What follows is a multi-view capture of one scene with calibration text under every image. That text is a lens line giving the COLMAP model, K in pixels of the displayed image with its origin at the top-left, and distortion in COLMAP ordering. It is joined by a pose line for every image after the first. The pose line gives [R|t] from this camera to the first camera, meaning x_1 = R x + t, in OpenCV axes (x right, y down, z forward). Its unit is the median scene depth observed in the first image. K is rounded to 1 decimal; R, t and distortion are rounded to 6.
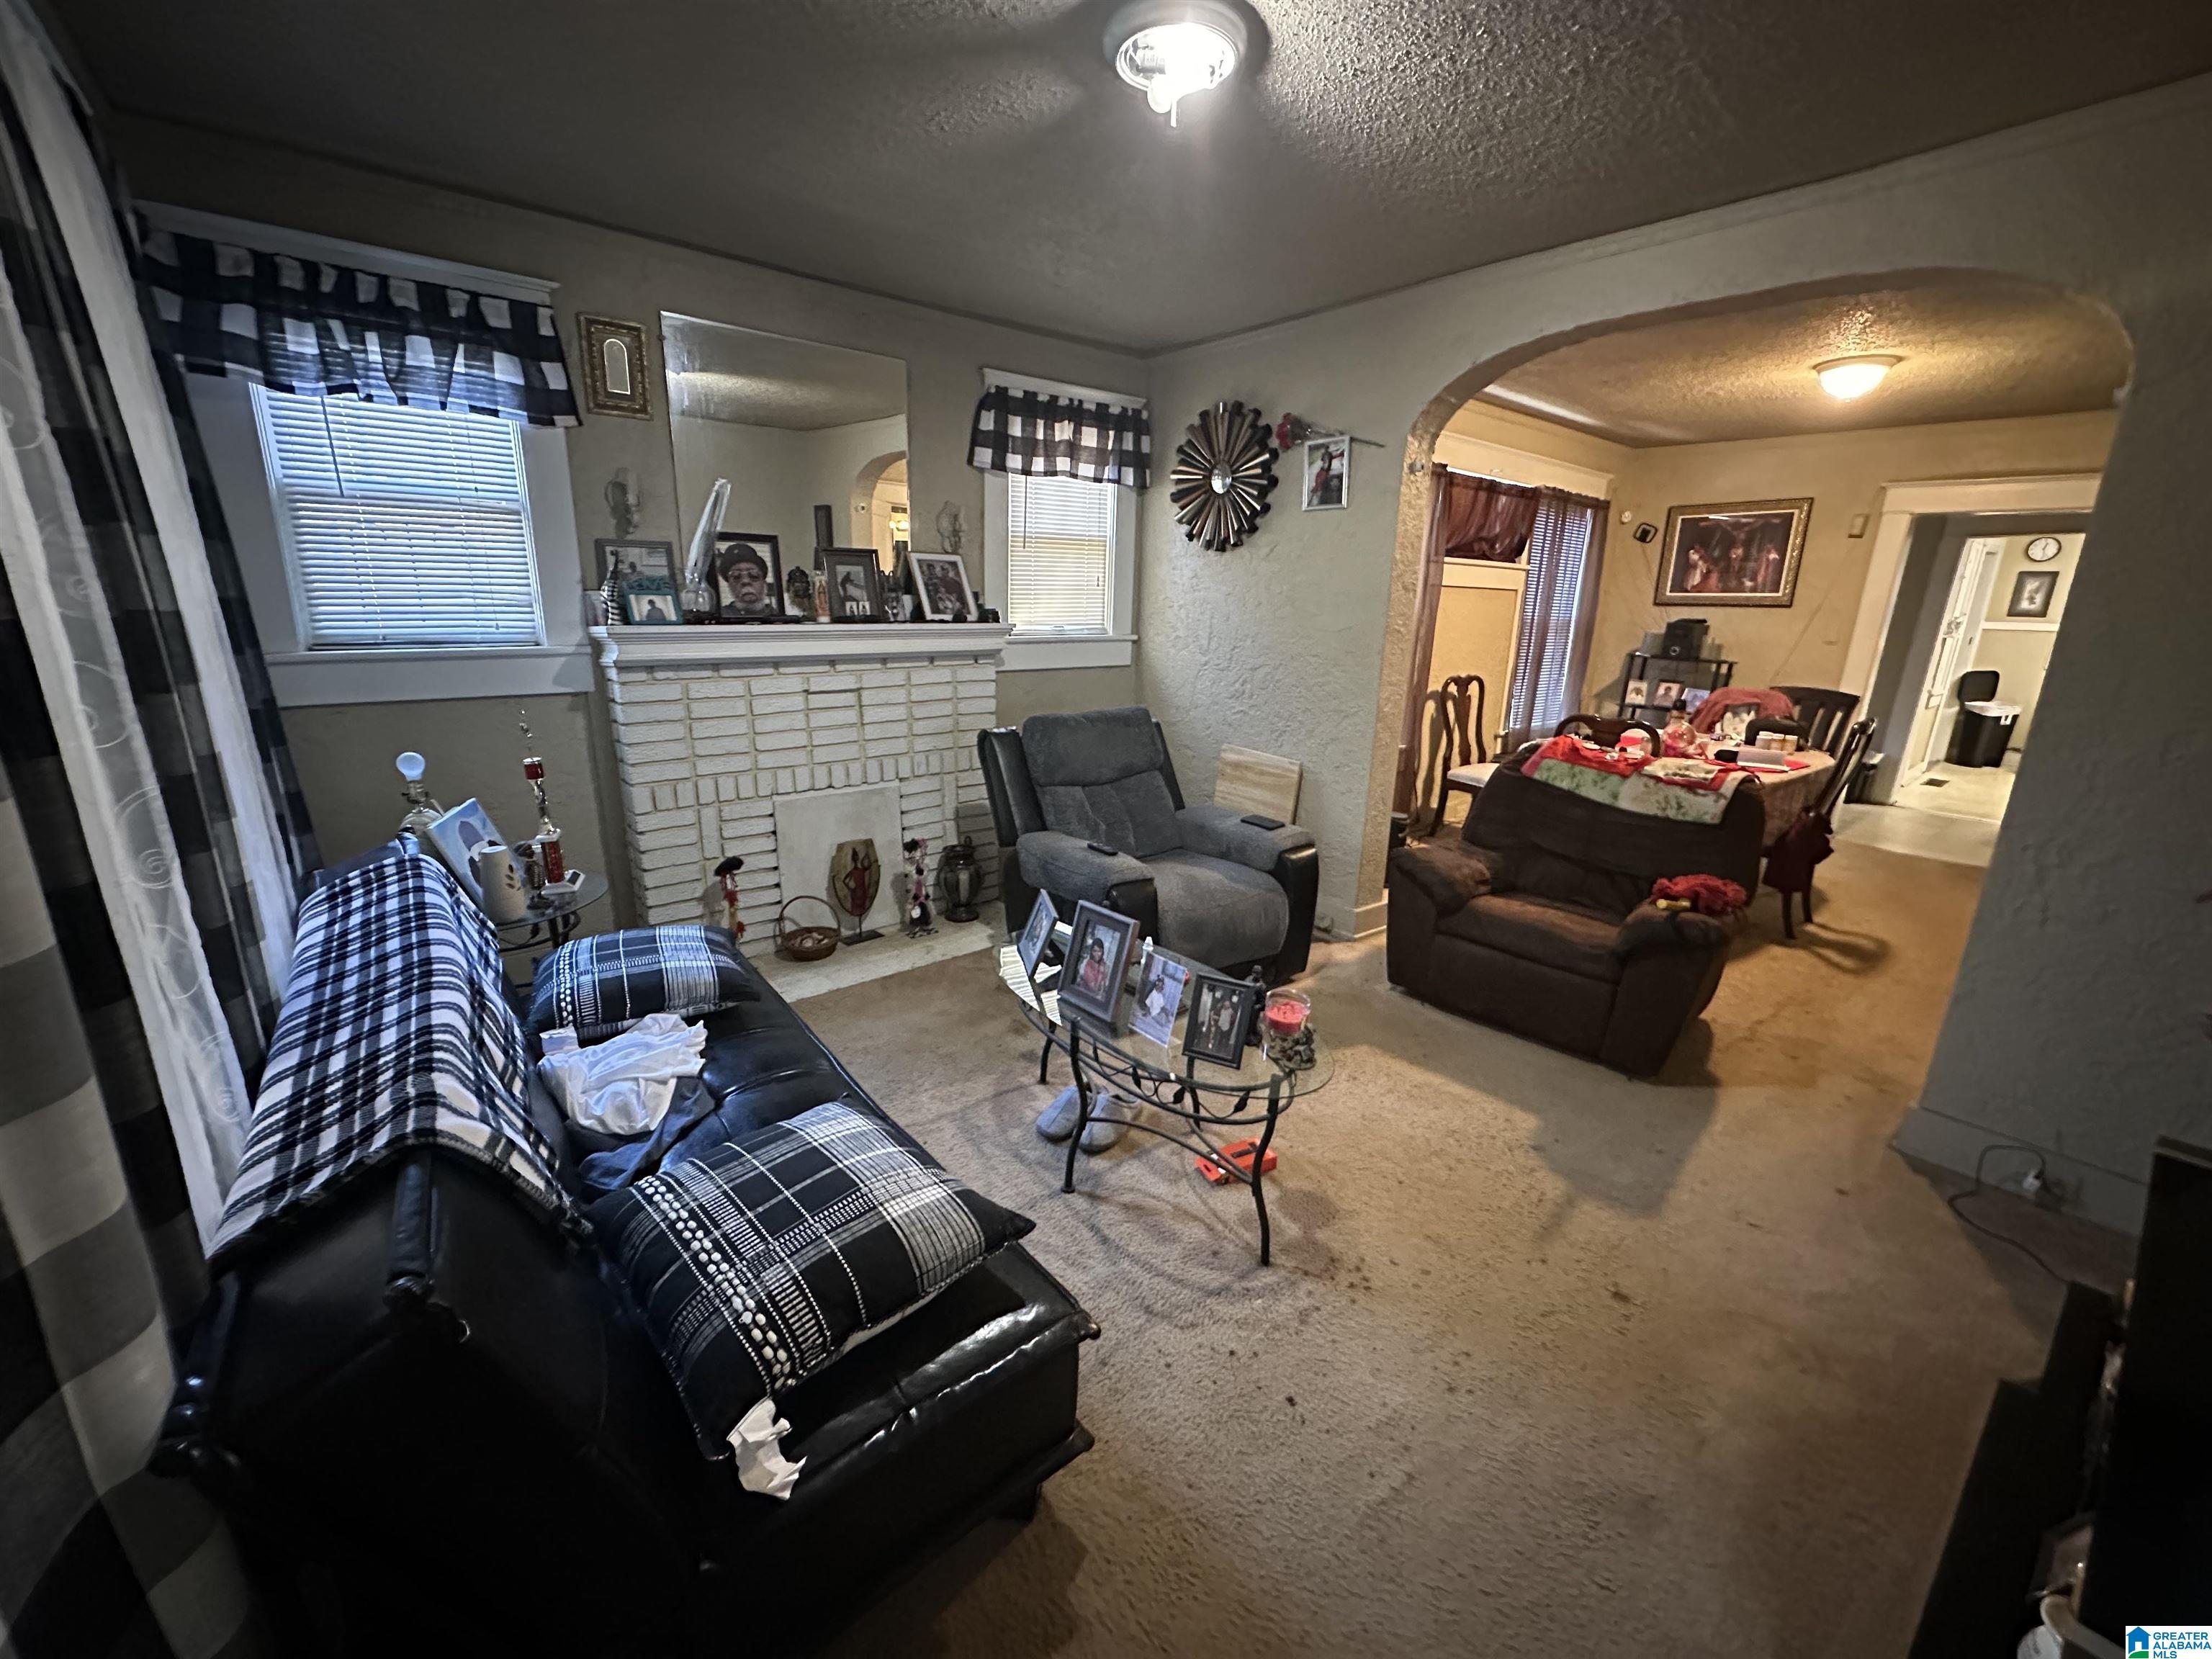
lens RADIAL K [[890.8, 0, 1106.0], [0, 890.8, 829.5], [0, 0, 1]] dist [0.000213, 0.000008]
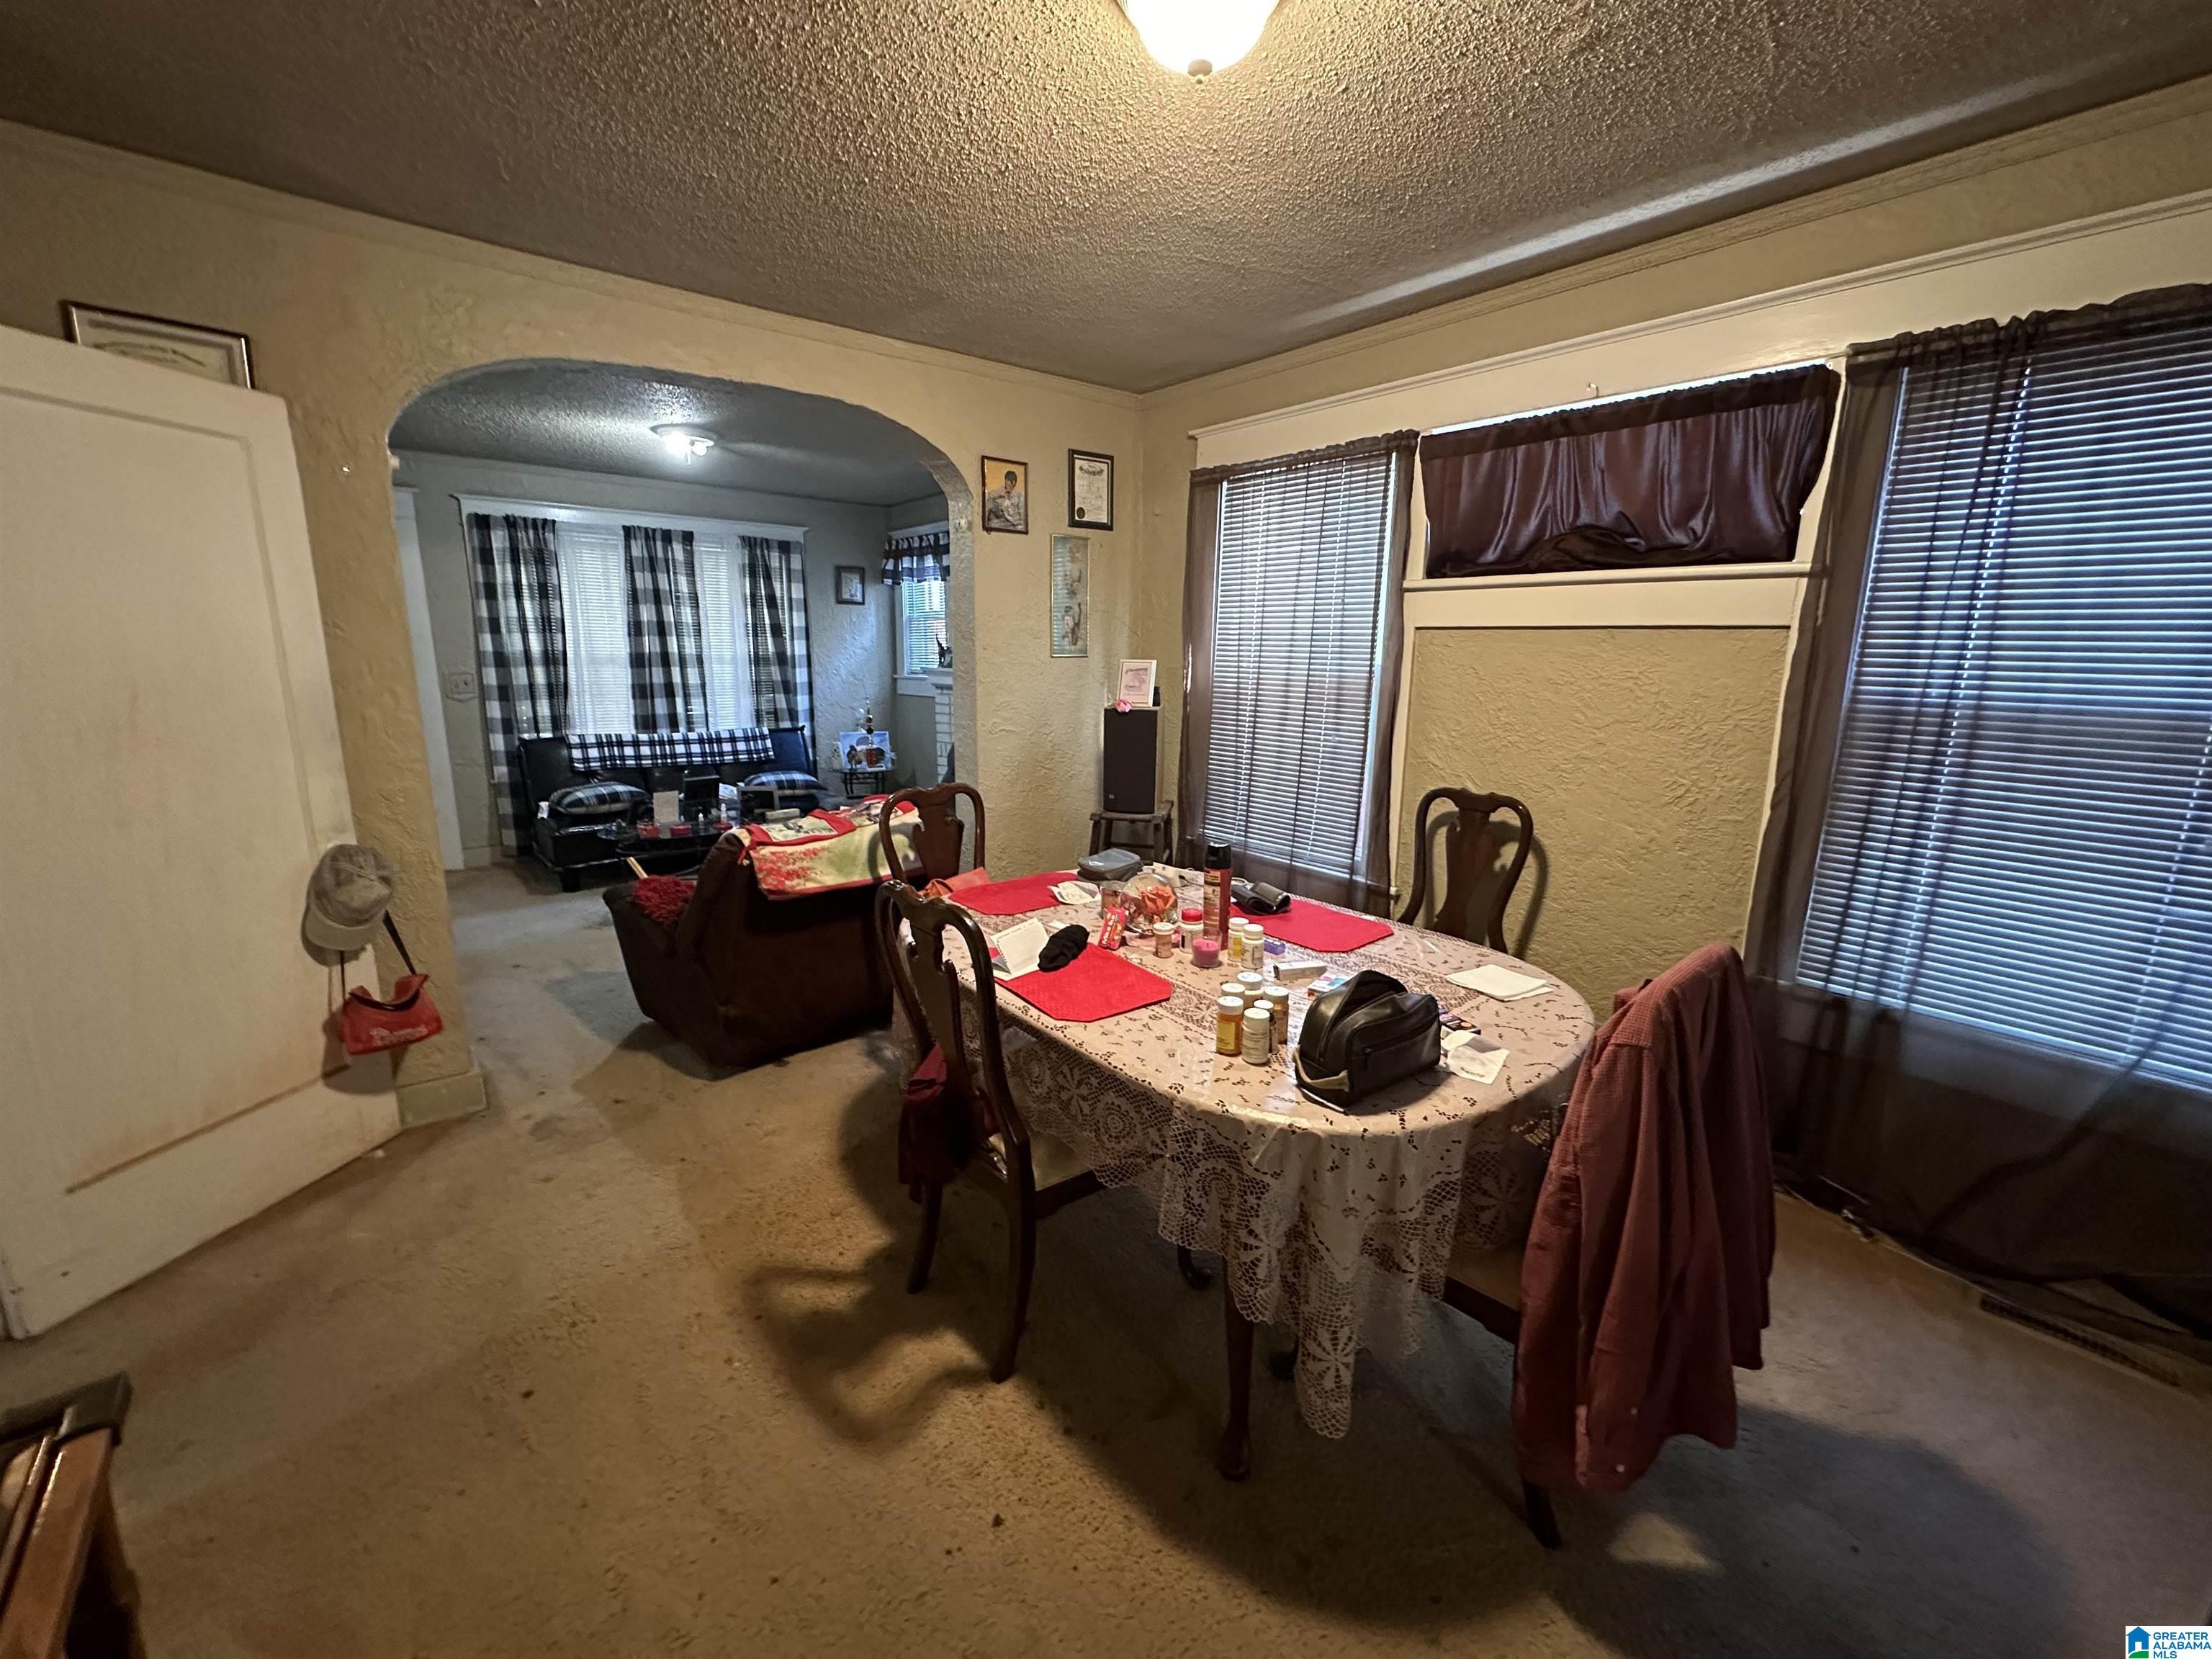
lens RADIAL K [[890.8, 0, 1106.0], [0, 890.8, 829.5], [0, 0, 1]] dist [0.000213, 0.000008]
pose [[-0.001878, 0.171273, -0.985222, 1.274844], [-0.261790, 0.950779, 0.165785, -0.248659], [0.965123, 0.258233, 0.043052, 1.056344]]
